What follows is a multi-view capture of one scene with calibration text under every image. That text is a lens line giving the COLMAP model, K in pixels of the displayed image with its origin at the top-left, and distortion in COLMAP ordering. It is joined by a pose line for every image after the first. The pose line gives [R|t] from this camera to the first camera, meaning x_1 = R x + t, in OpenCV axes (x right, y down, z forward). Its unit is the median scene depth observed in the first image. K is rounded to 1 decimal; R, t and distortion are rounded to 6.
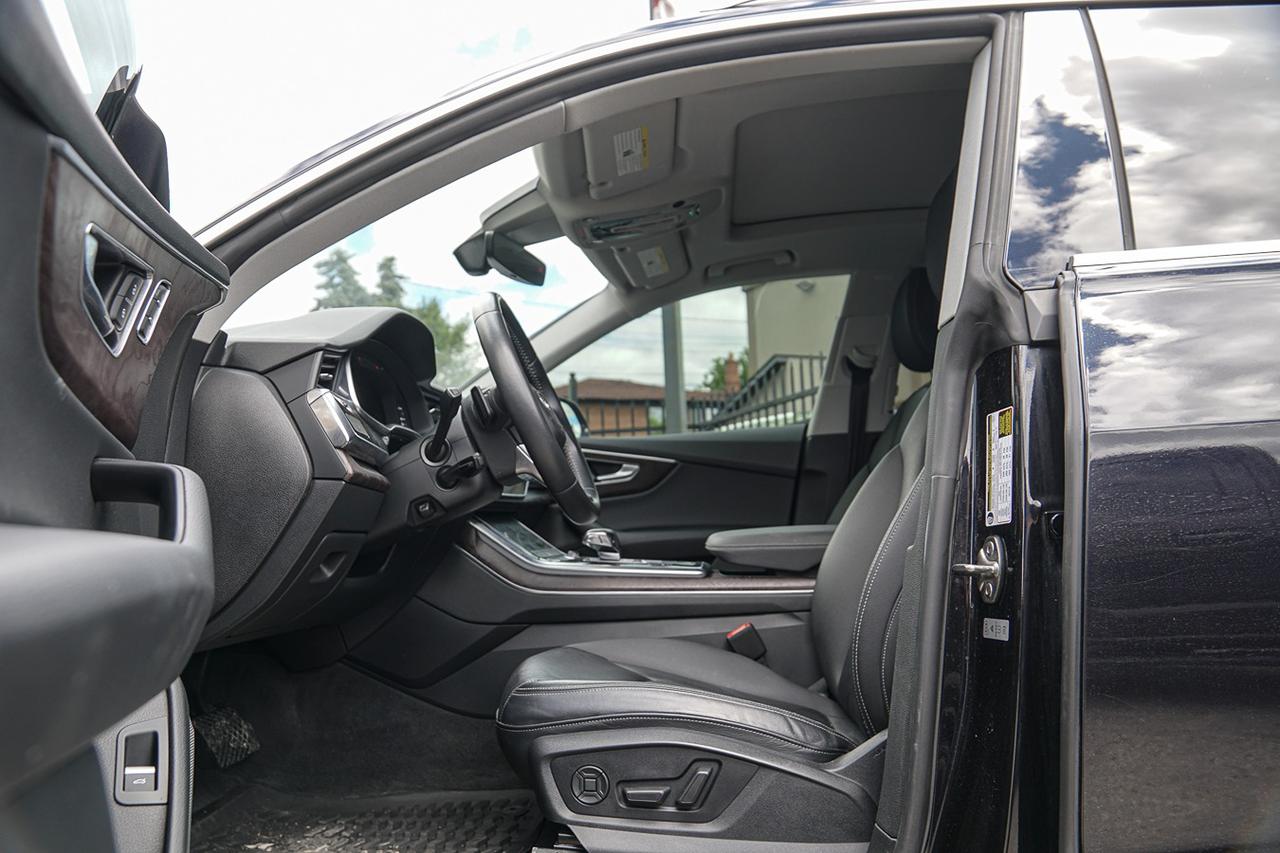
lens RADIAL K [[1003.4, 0, 640.0], [0, 1003.4, 426.5], [0, 0, 1]] dist [-0.142299, 0.120296]
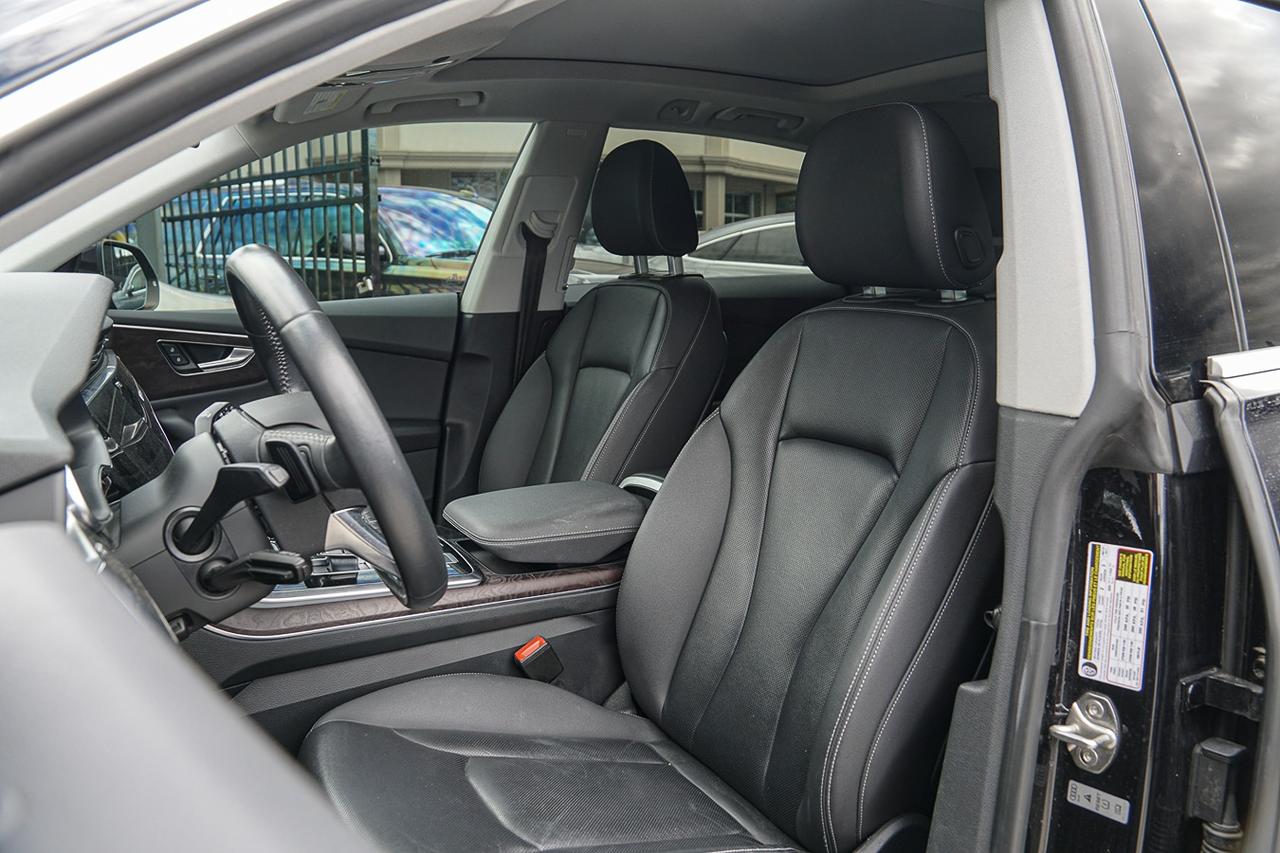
lens RADIAL K [[1003.4, 0, 640.0], [0, 1003.4, 426.5], [0, 0, 1]] dist [-0.142299, 0.120296]
pose [[0.847710, -0.056112, 0.527485, -0.177609], [-0.081744, 0.968694, 0.234416, -0.121332], [-0.524124, -0.241835, 0.816584, 0.258955]]
